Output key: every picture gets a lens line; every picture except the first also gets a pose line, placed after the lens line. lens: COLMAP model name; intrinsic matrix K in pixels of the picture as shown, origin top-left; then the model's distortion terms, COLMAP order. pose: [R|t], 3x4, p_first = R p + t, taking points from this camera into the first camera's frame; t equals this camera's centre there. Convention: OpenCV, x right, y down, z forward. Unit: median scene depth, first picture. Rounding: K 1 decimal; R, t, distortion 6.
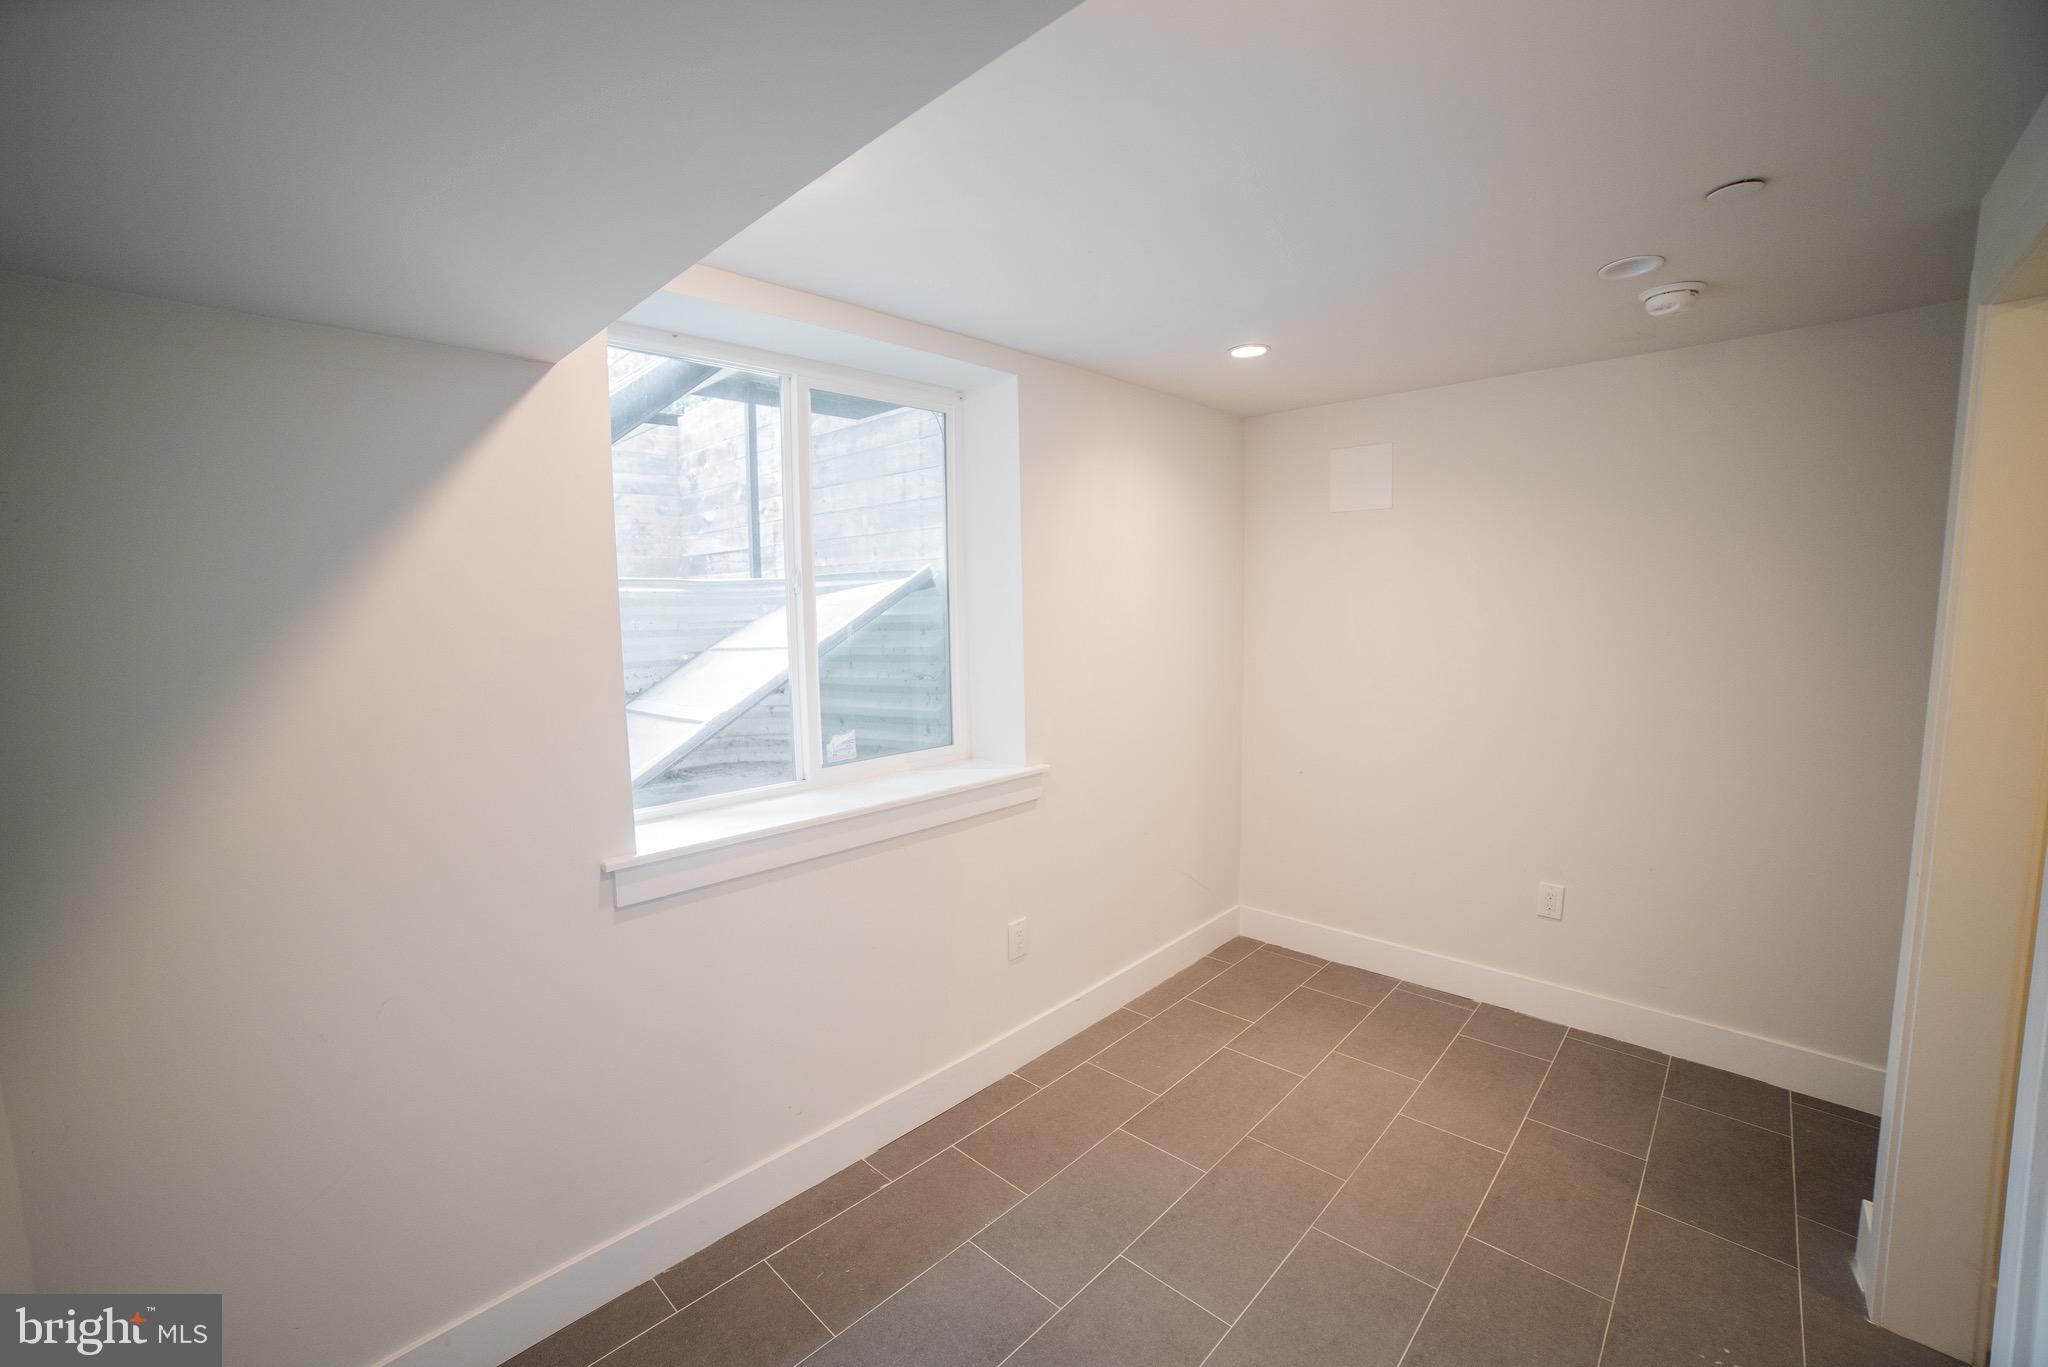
lens RADIAL K [[830.4, 0, 1011.0], [0, 830.4, 684.2], [0, 0, 1]] dist [-0.110913, 0.038165]
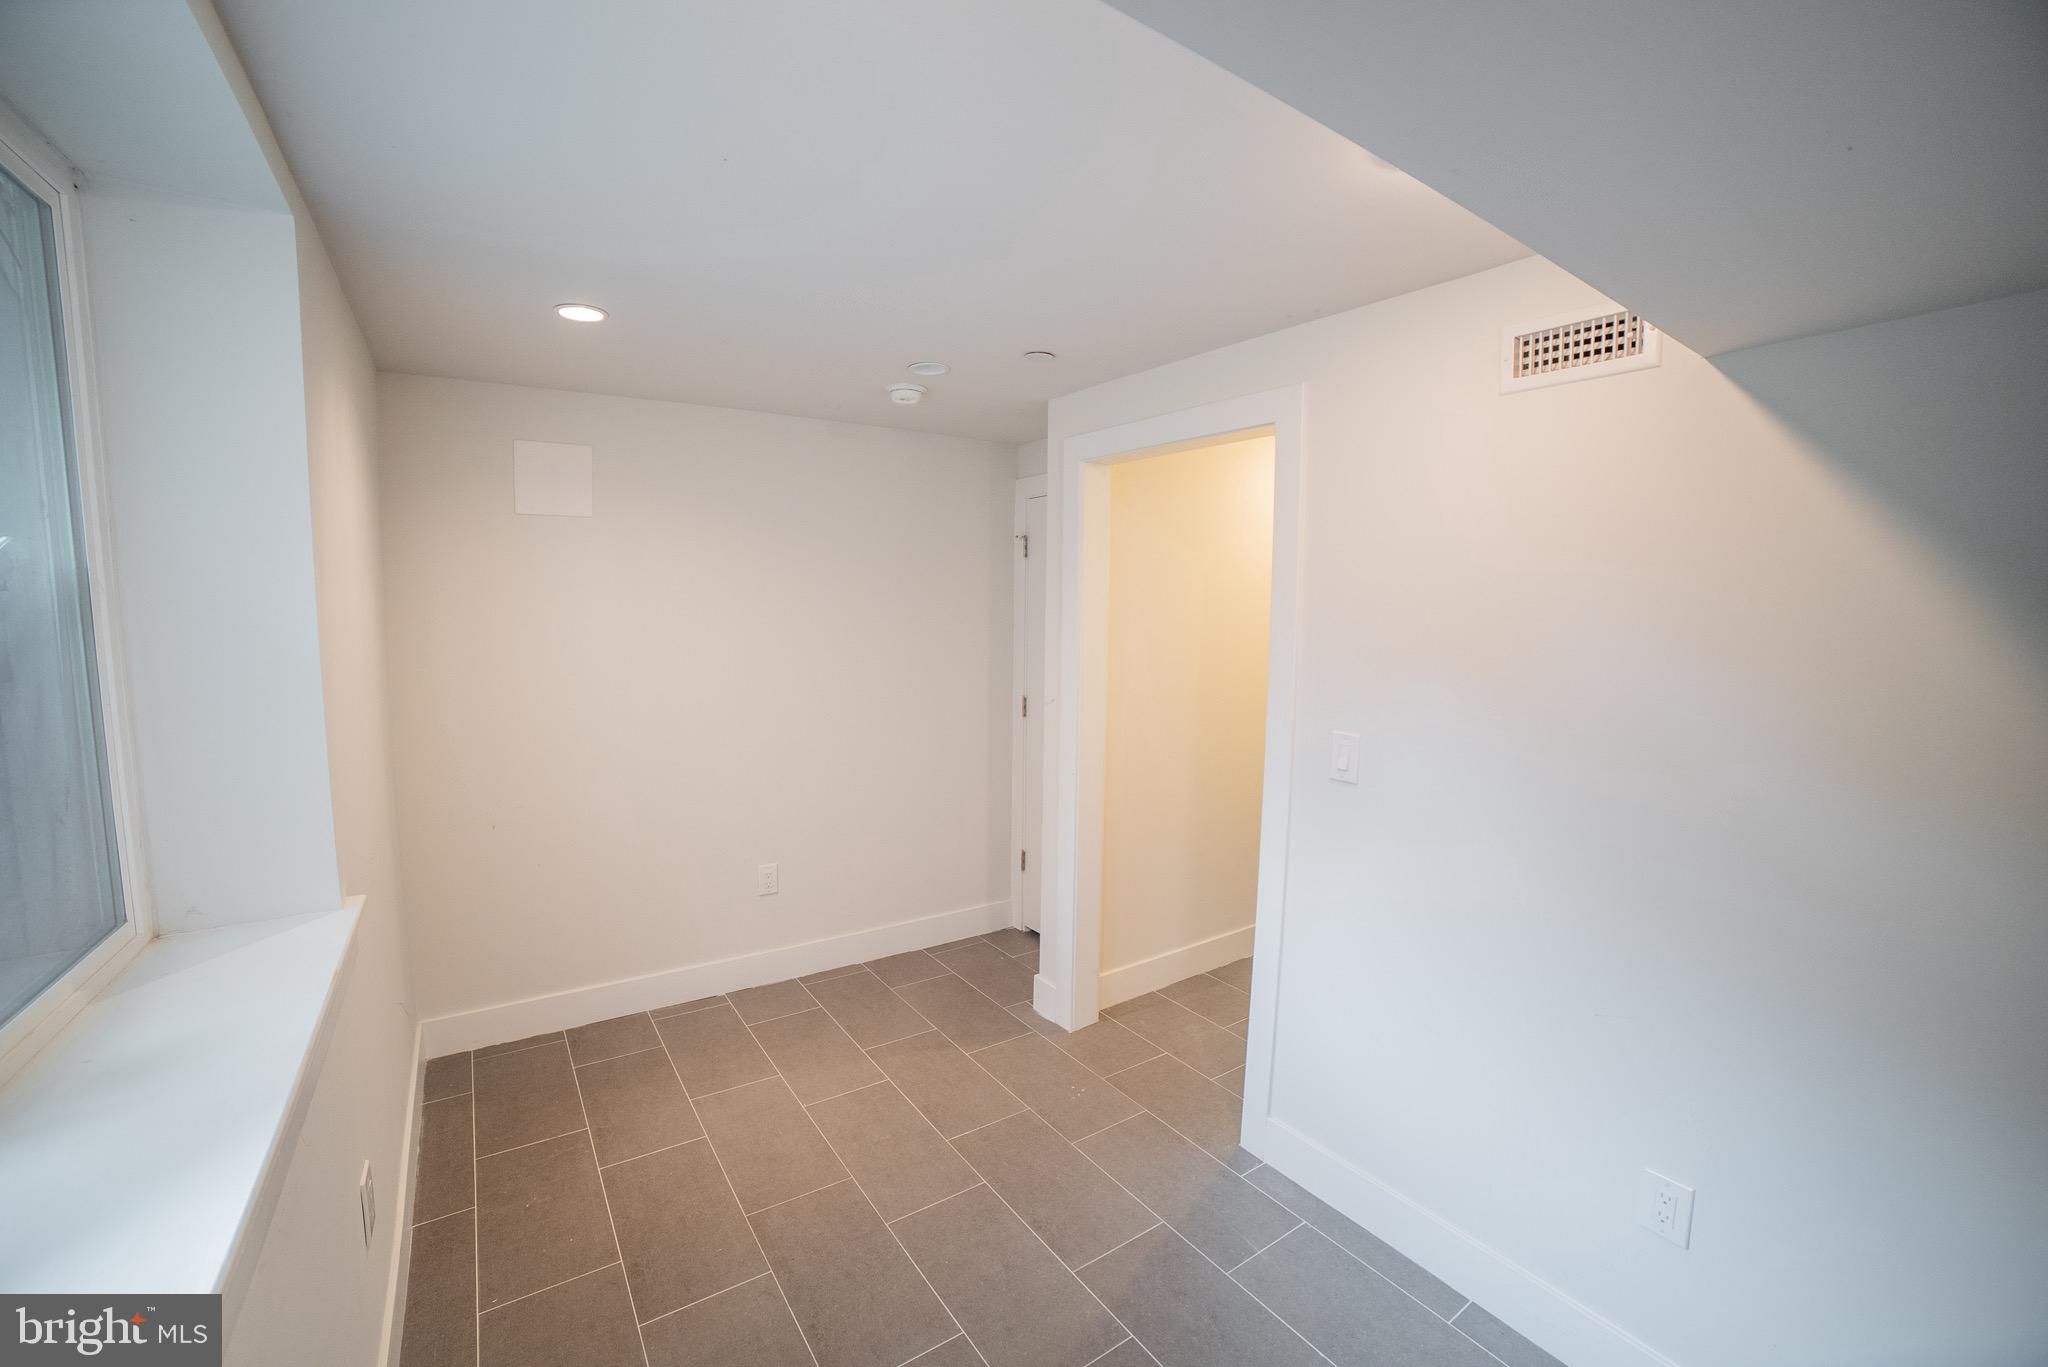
lens RADIAL K [[830.4, 0, 1011.0], [0, 830.4, 684.2], [0, 0, 1]] dist [-0.110913, 0.038165]
pose [[0.207722, -0.078772, 0.975011, -0.420670], [0.086743, 0.994309, 0.061851, -0.054766], [-0.974334, 0.071728, 0.213373, 0.432479]]
